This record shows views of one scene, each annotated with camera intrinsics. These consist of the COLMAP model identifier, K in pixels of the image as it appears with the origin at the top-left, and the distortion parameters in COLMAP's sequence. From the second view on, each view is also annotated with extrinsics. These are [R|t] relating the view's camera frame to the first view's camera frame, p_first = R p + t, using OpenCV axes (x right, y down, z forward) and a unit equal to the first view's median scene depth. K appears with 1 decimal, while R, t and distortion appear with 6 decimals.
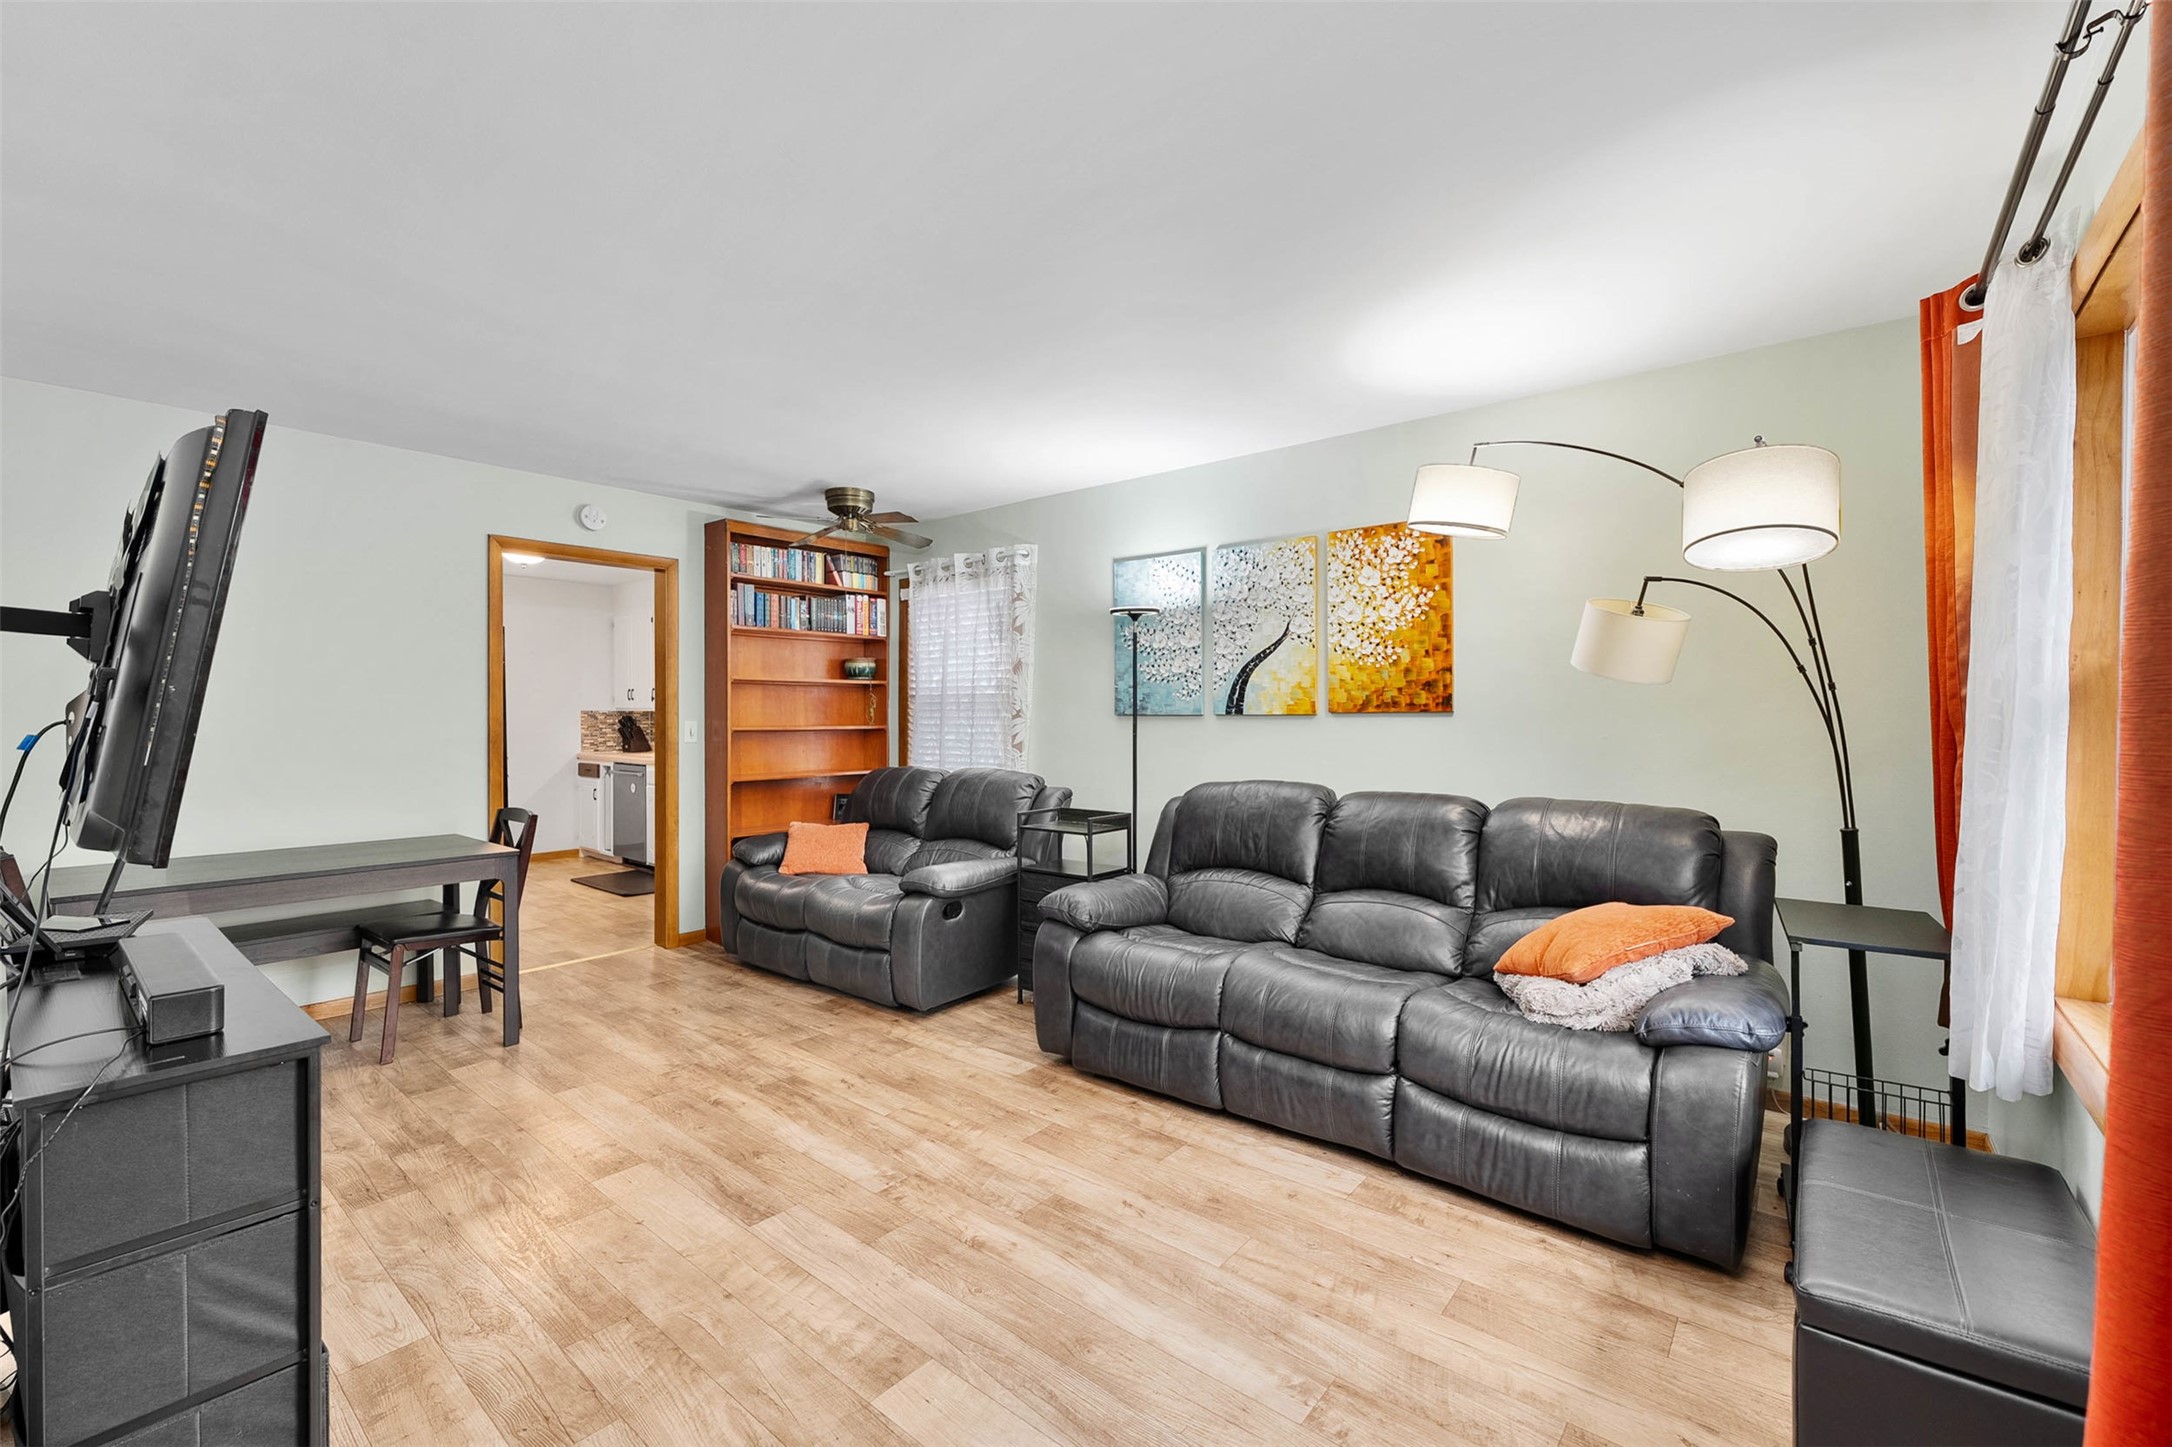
lens RADIAL K [[890.0, 0, 1089.4], [0, 890.0, 725.0], [0, 0, 1]] dist [0.000326, 0.000204]
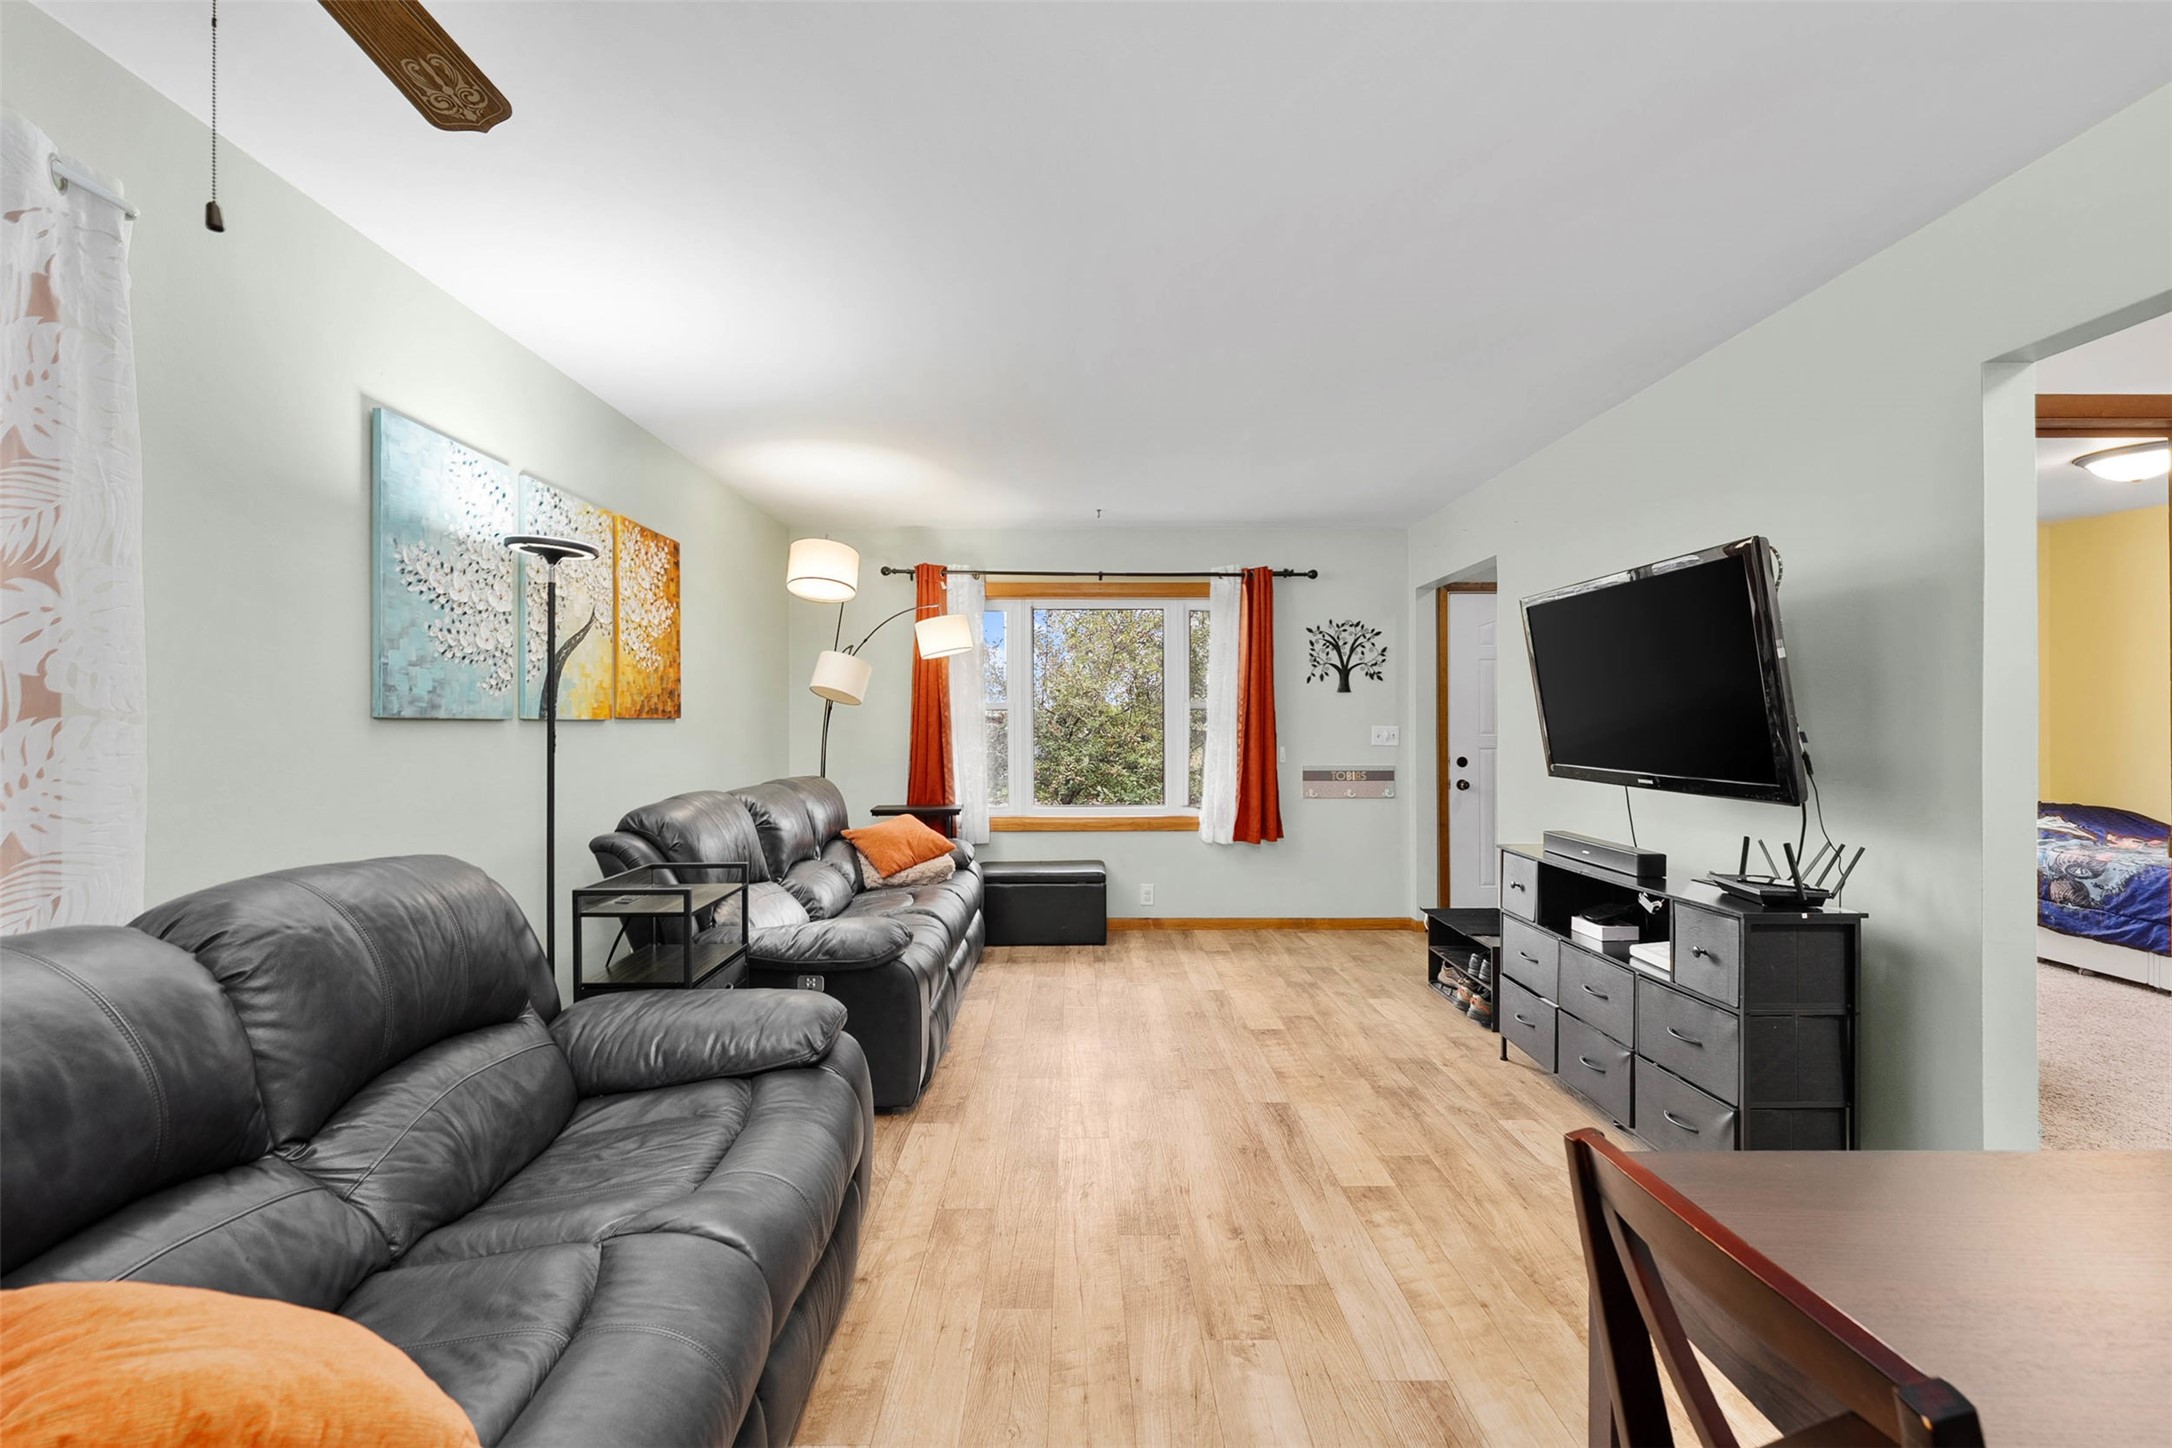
lens RADIAL K [[877.7, 0, 1076.1], [0, 877.7, 721.3], [0, 0, 1]] dist [-0.001776, 0.000155]
pose [[-0.635657, 0.007385, 0.771937, -0.671311], [0.012499, 0.999922, 0.000726, -0.005380], [-0.771871, 0.010110, -0.635699, 1.163051]]
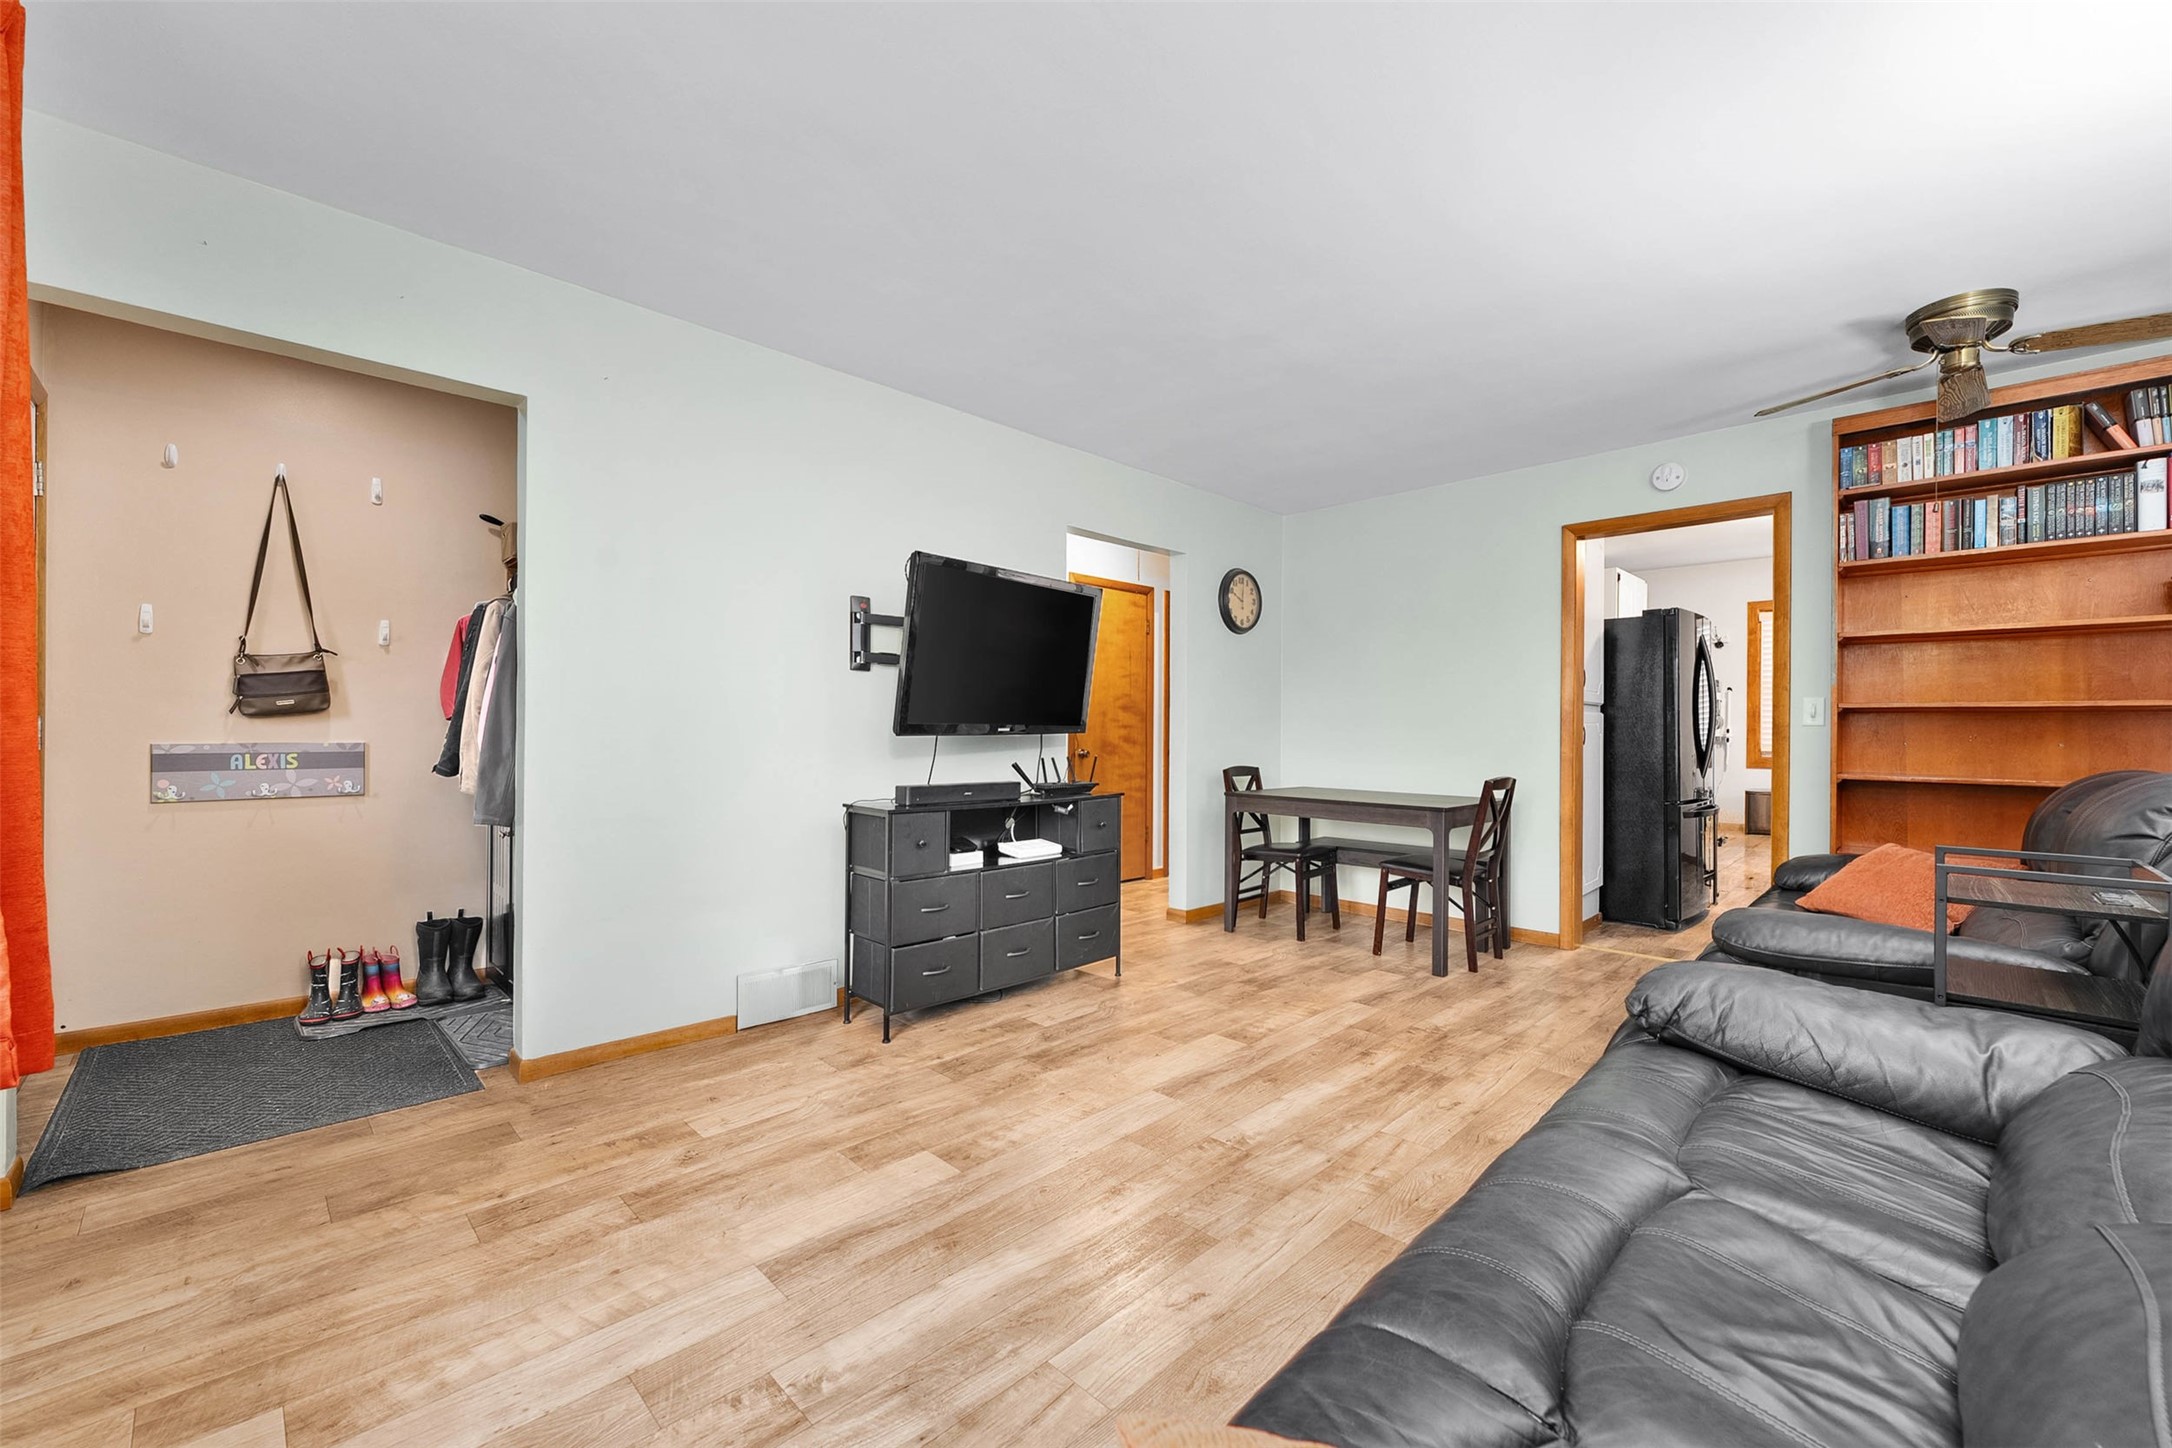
lens RADIAL K [[877.7, 0, 1085.7], [0, 877.7, 727.7], [0, 0, 1]] dist [-0.001776, 0.000155]
pose [[-0.090099, -0.000921, -0.995932, 0.454045], [-0.019352, 0.999812, 0.000826, 0.041777], [0.995745, 0.019348, -0.090099, 0.566461]]
